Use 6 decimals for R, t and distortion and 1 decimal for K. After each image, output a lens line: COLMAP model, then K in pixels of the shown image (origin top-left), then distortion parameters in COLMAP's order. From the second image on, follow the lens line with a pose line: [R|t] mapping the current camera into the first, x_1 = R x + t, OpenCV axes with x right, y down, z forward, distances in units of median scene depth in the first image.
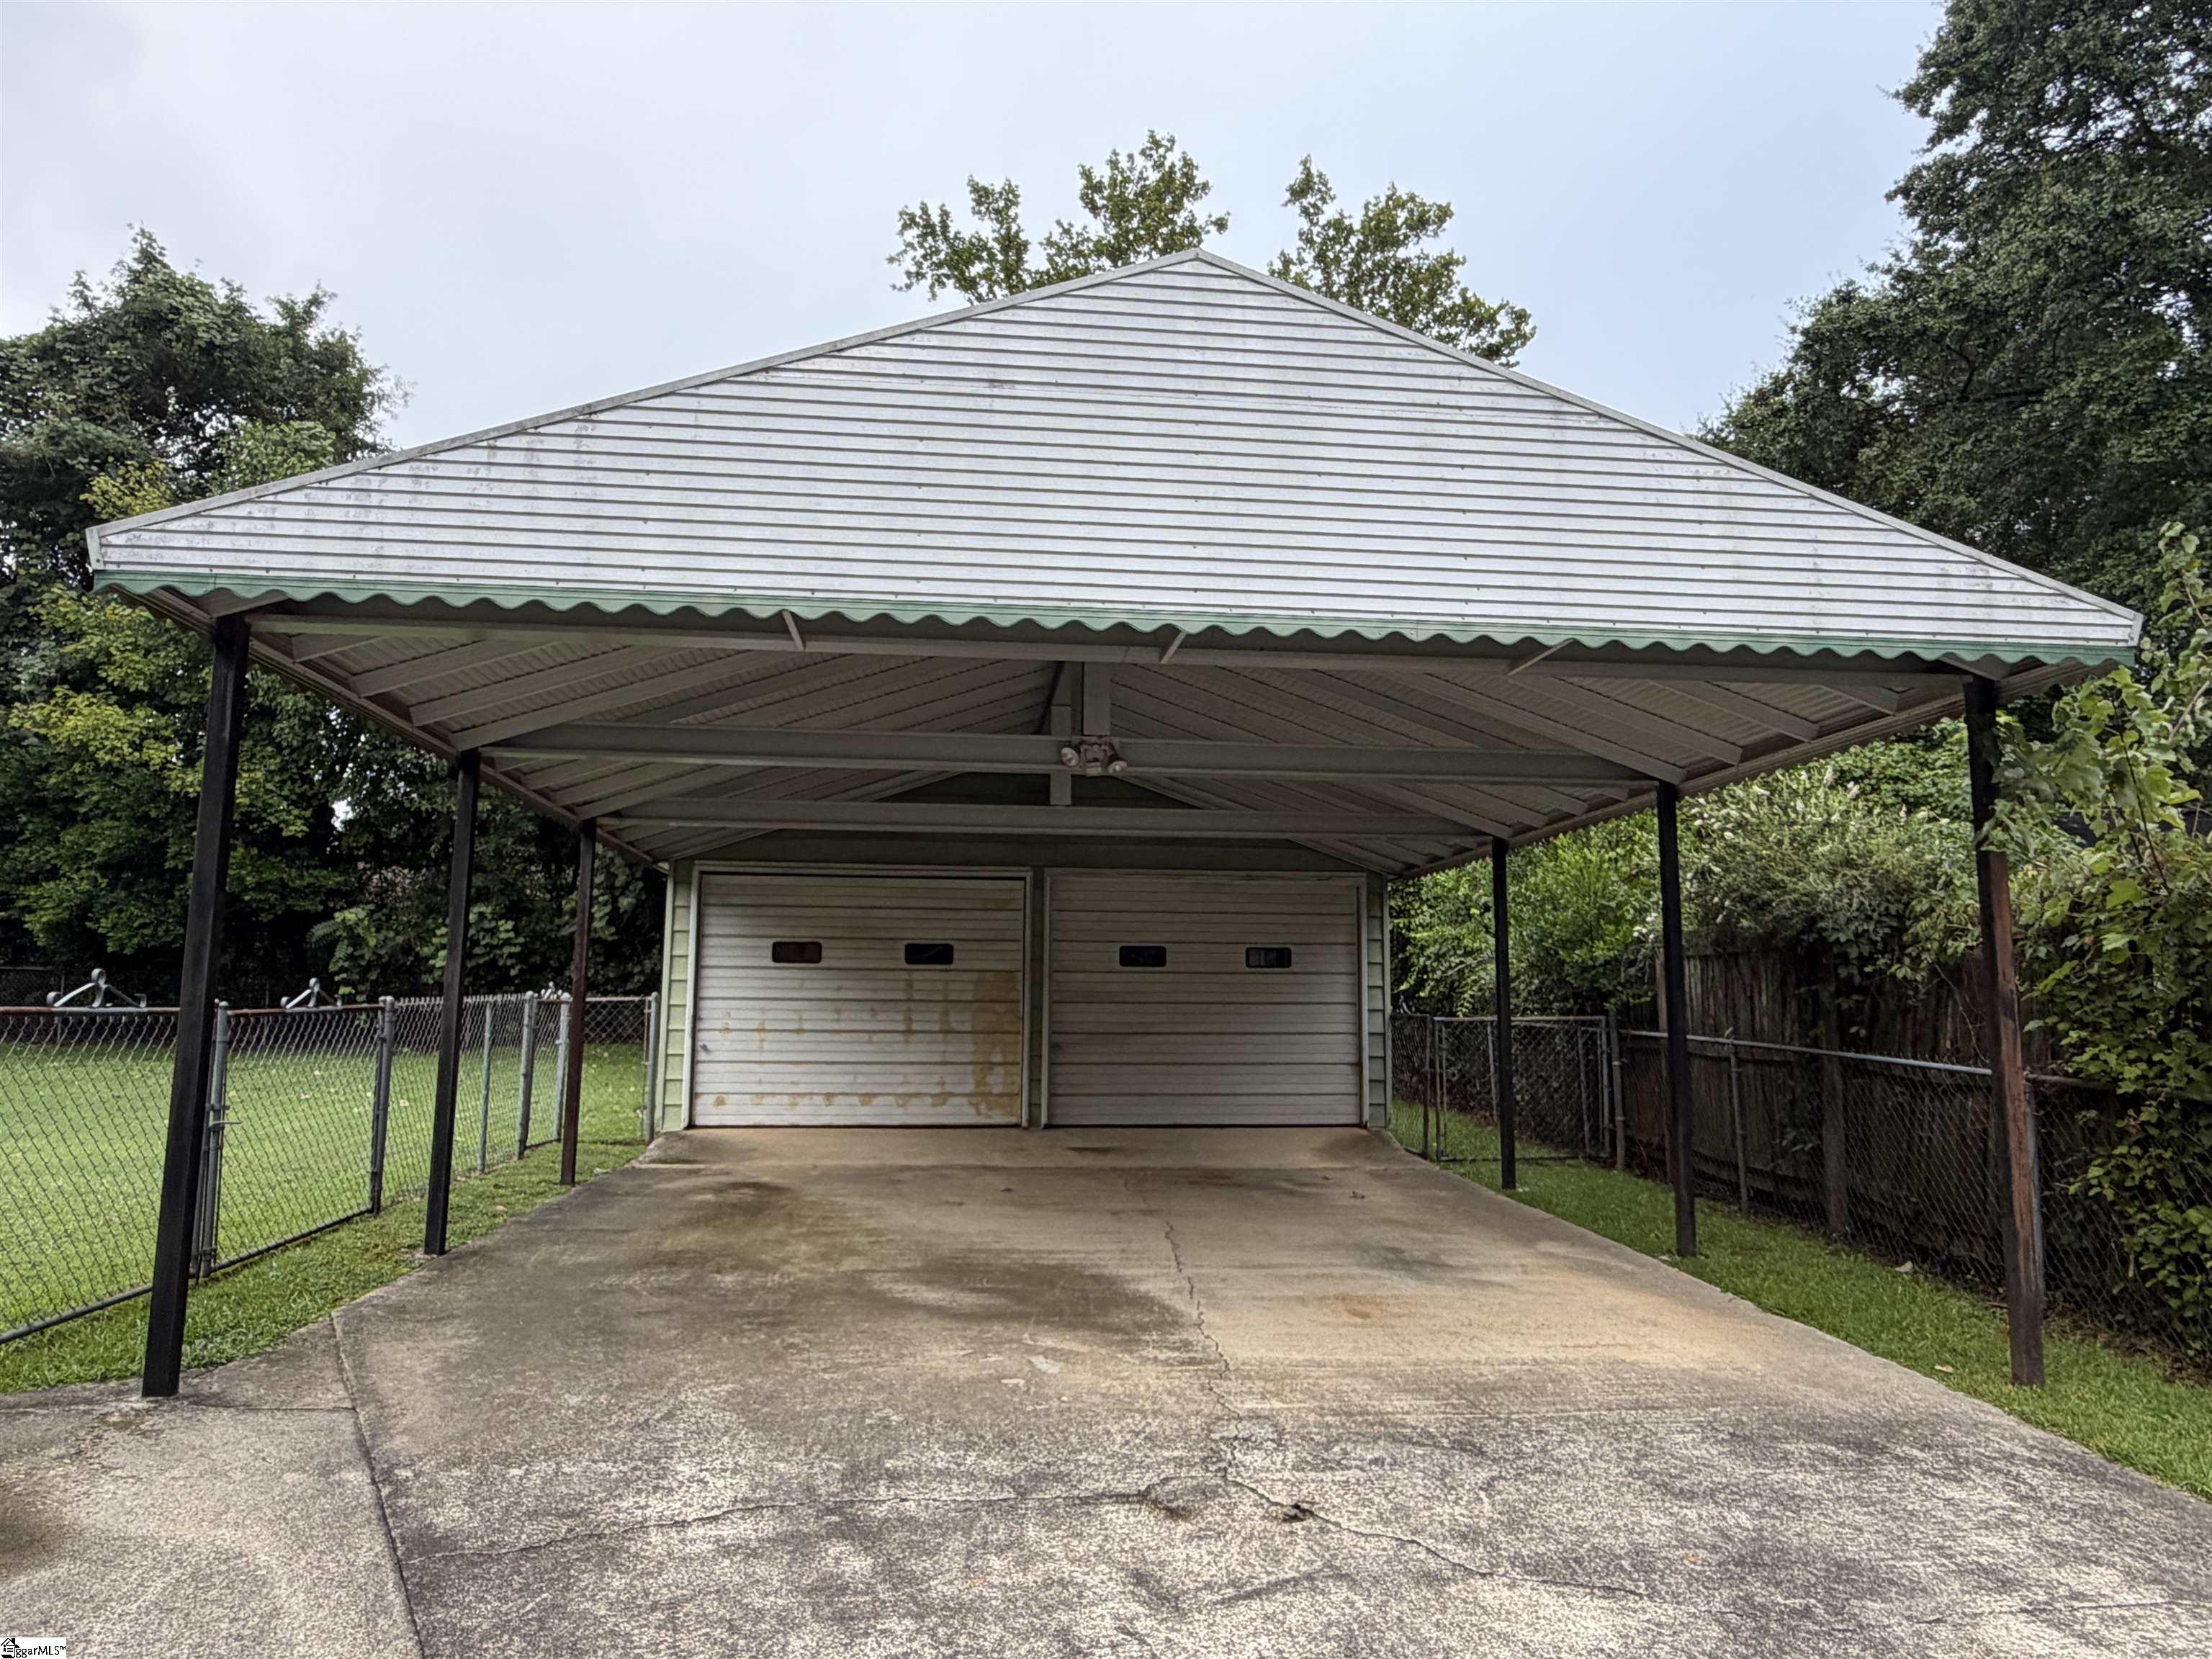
lens RADIAL K [[1416.5, 0, 1106.2], [0, 1416.5, 830.3], [0, 0, 1]] dist [-0.001233, -0.000185]
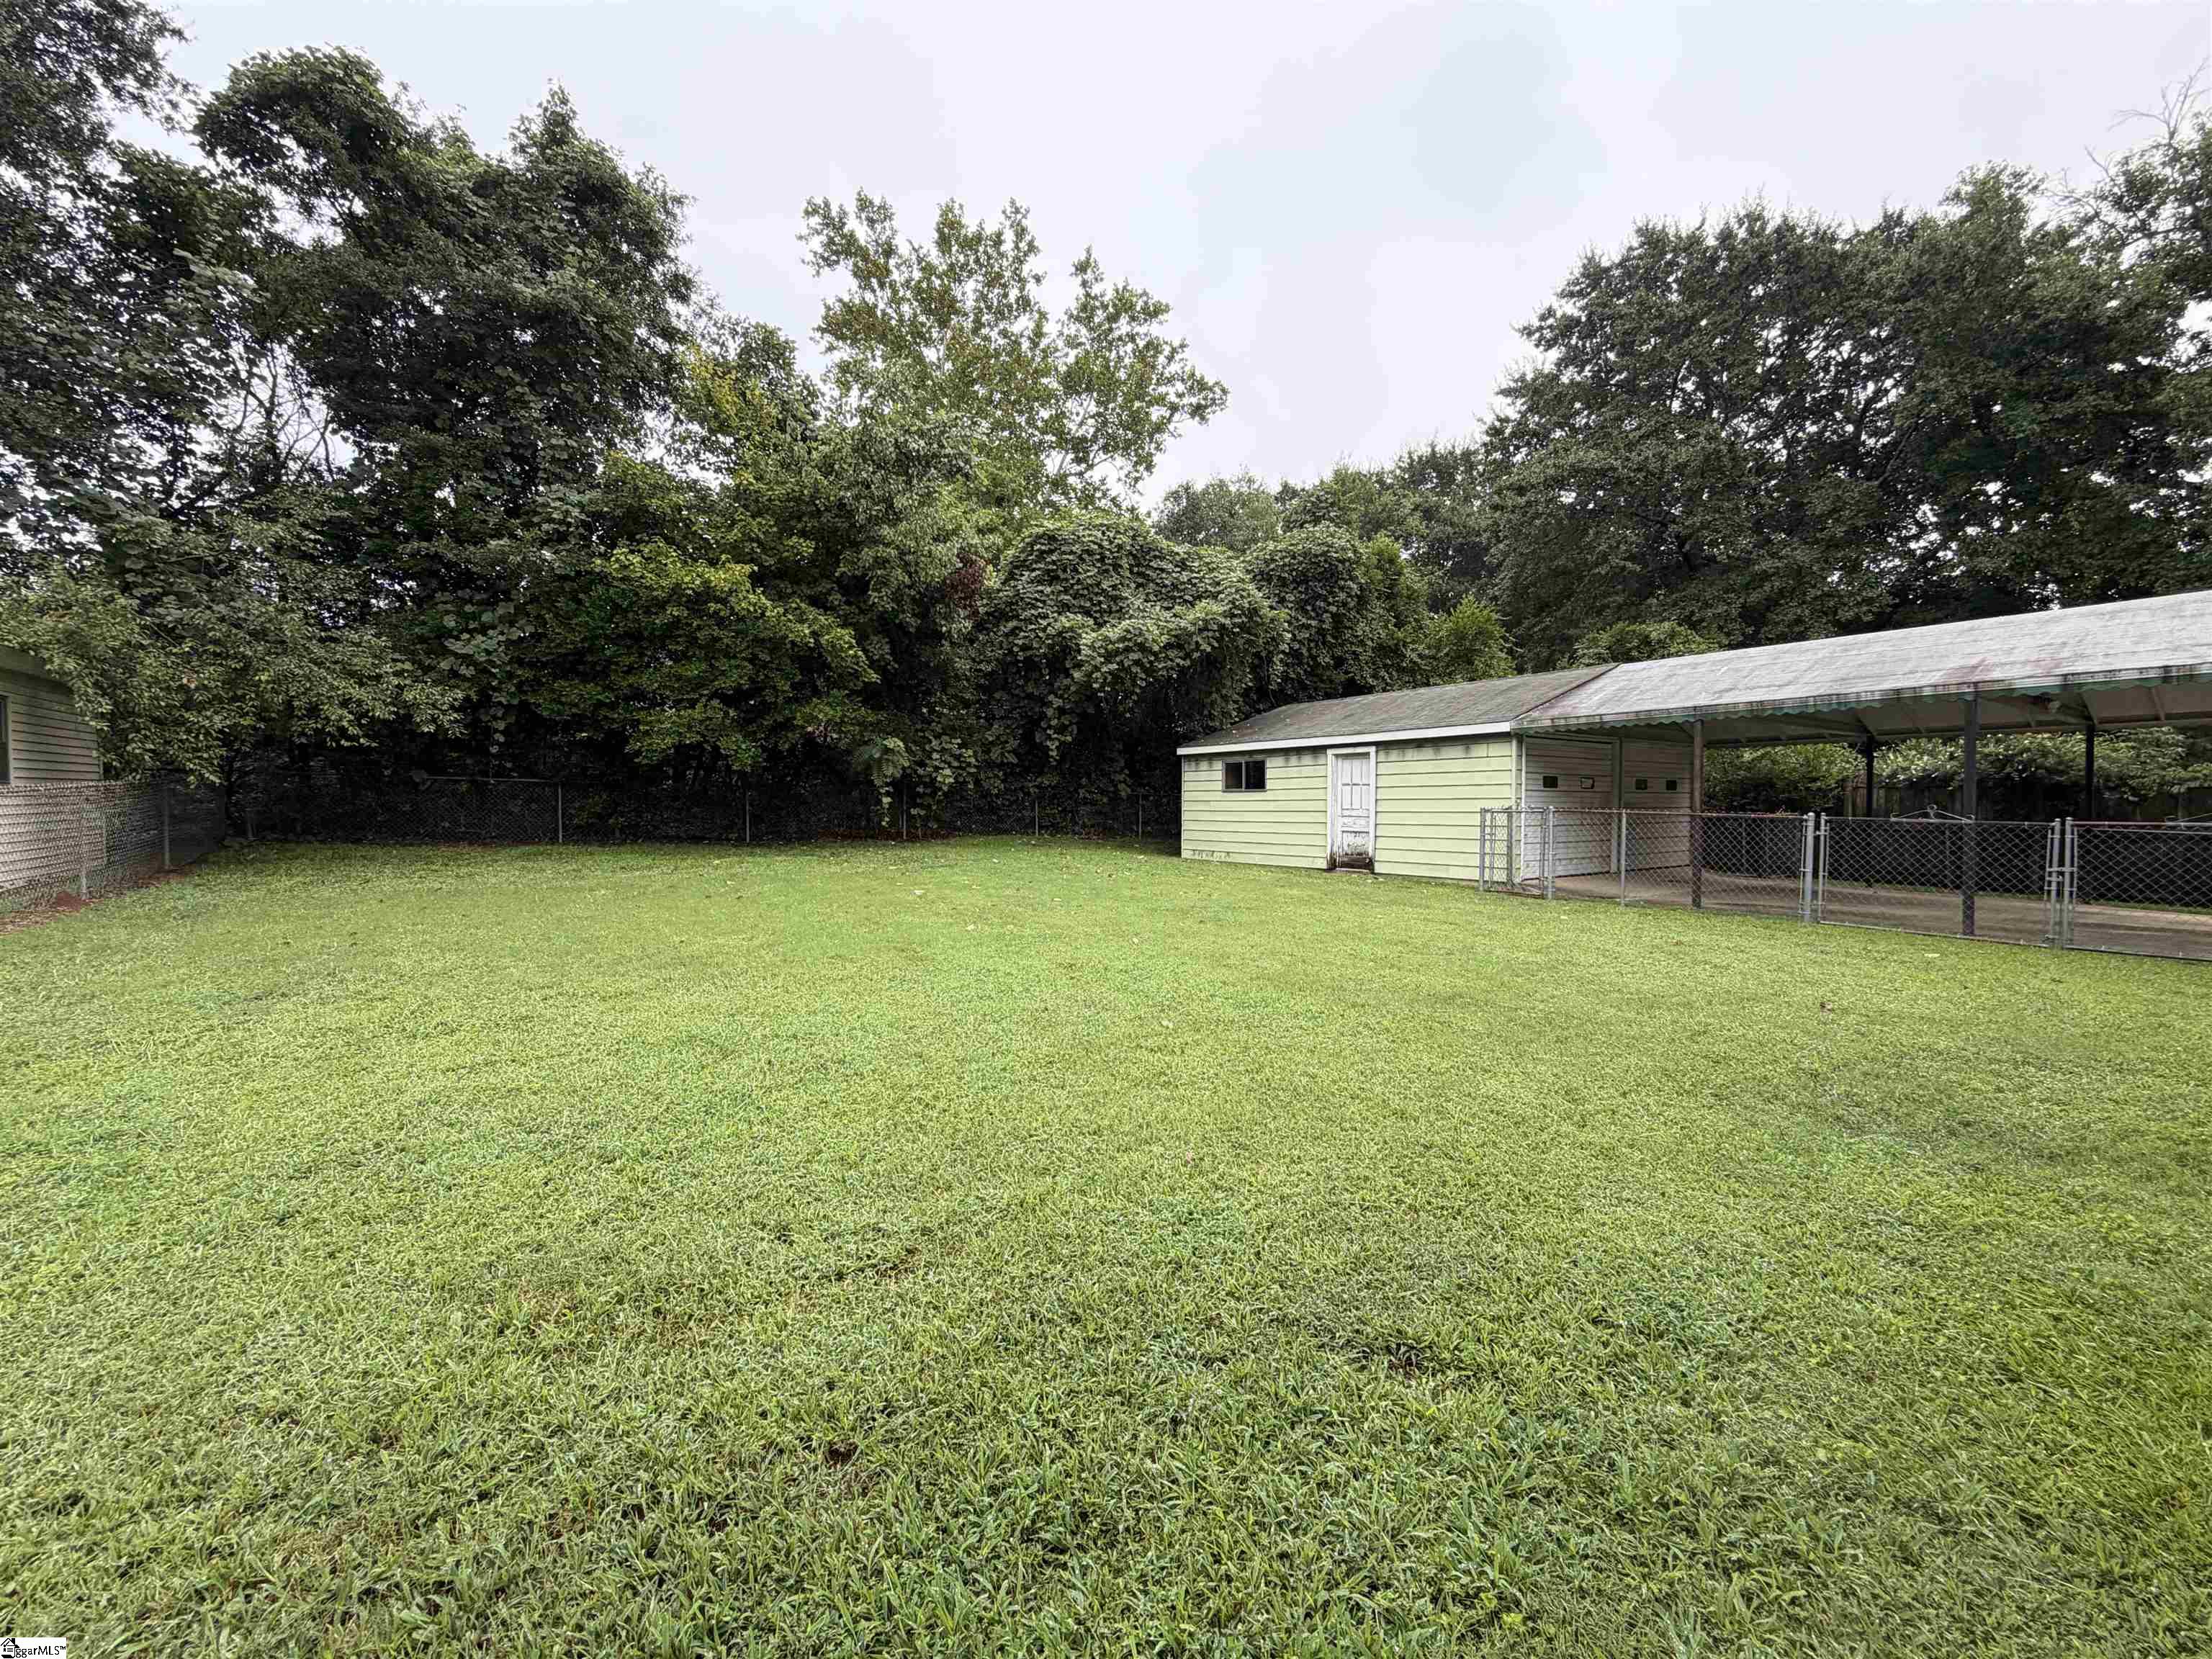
lens RADIAL K [[886.9, 0, 1109.6], [0, 886.9, 821.2], [0, 0, 1]] dist [0.013732, 0.000229]
pose [[0.886593, -0.010446, 0.462433, -0.287244], [-0.061151, 0.988323, 0.139565, 0.002042], [-0.458491, -0.152016, 0.875601, 0.052562]]
